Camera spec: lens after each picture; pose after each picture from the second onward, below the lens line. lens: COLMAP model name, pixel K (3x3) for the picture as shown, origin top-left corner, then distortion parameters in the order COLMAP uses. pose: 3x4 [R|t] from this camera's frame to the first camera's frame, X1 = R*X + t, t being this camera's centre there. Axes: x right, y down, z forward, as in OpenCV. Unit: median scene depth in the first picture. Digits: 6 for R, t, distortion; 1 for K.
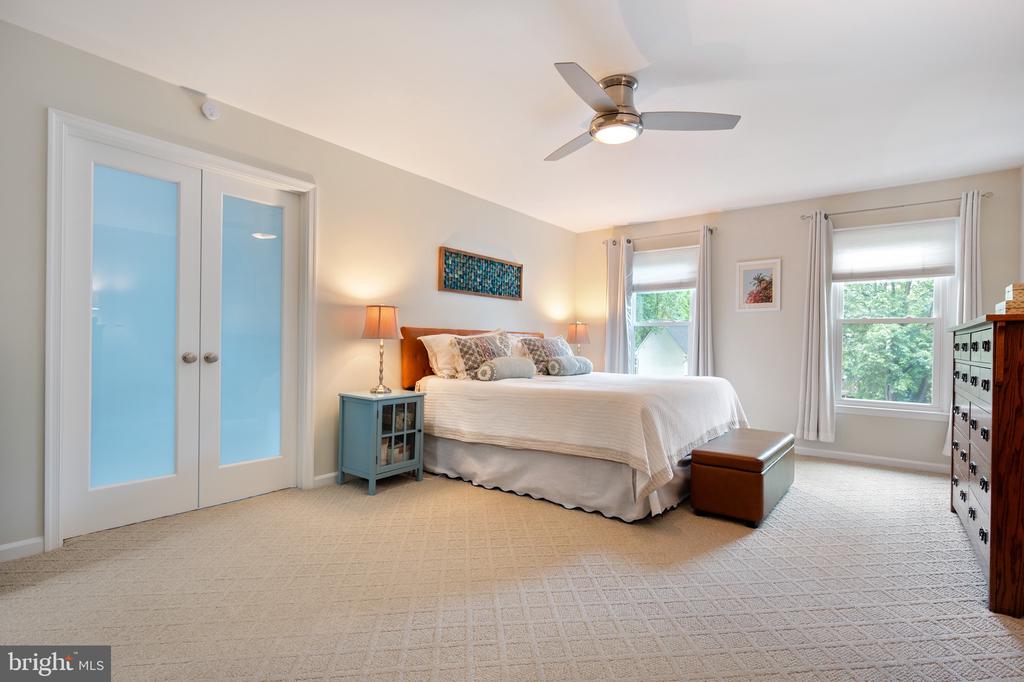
lens RADIAL K [[488.5, 0, 512.0], [0, 488.5, 341.0], [0, 0, 1]] dist [0.000319, 0.000147]
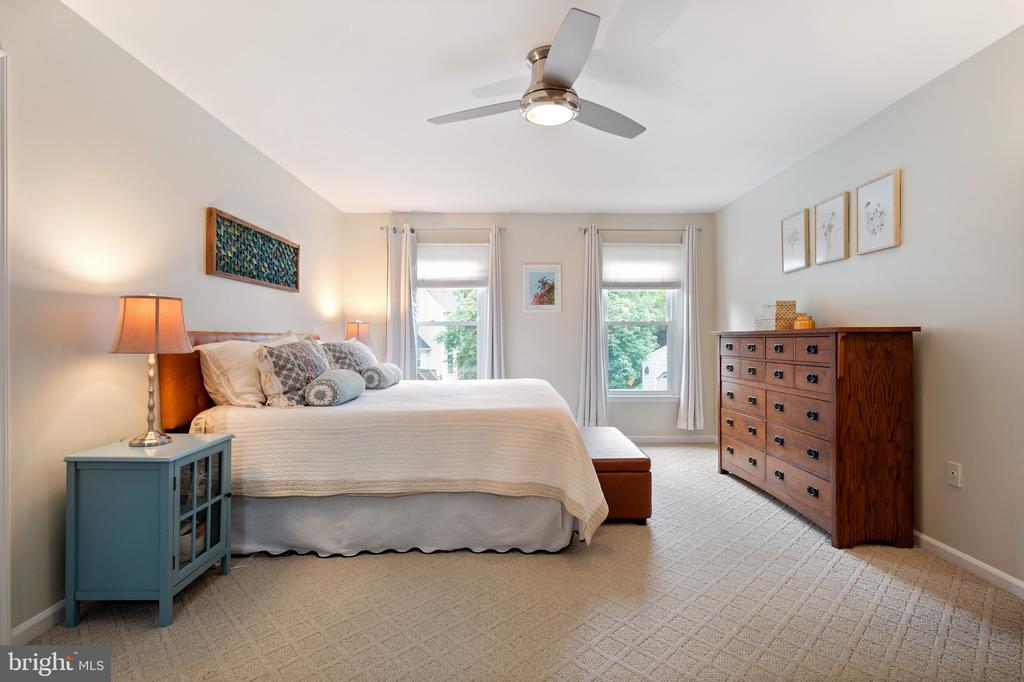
lens RADIAL K [[505.3, 0, 511.3], [0, 505.3, 334.2], [0, 0, 1]] dist [-0.000286, -0.000281]
pose [[0.781267, -0.008645, 0.624137, -0.286120], [0.008496, 0.999959, 0.003215, -0.022829], [-0.624139, 0.002791, 0.781308, 0.236306]]
